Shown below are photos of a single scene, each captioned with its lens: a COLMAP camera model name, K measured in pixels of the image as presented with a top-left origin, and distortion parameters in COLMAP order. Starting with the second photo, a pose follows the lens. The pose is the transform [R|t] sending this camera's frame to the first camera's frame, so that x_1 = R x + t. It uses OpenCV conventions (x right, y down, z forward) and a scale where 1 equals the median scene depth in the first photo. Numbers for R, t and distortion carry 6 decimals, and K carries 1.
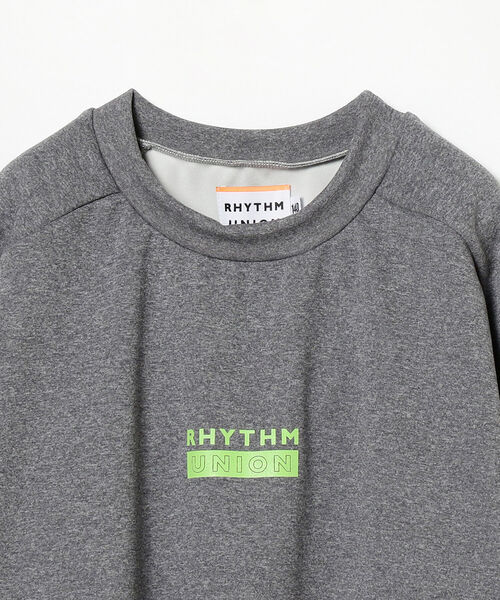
lens RADIAL K [[3835.1, 0, 250.0], [0, 3835.1, 300.0], [0, 0, 1]] dist [0.143870, 3.776871]
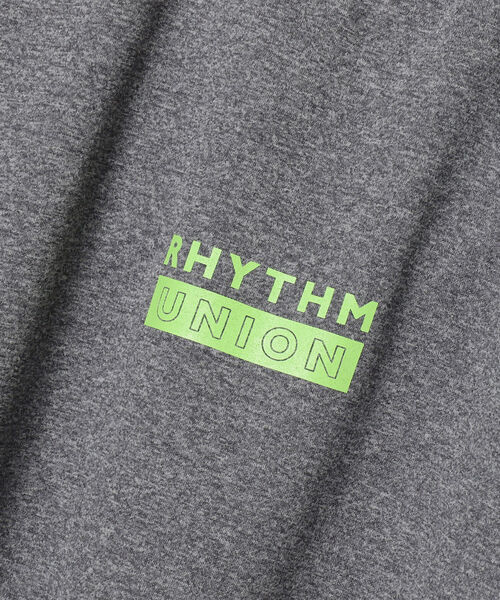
lens RADIAL K [[2821.0, 0, 250.0], [0, 2821.0, 300.0], [0, 0, 1]] dist [0.144260, 0.819462]
pose [[0.941512, 0.323114, -0.095668, 0.031831], [-0.314250, 0.944380, 0.096921, 0.002578], [0.121663, -0.061189, 0.990684, 0.627515]]
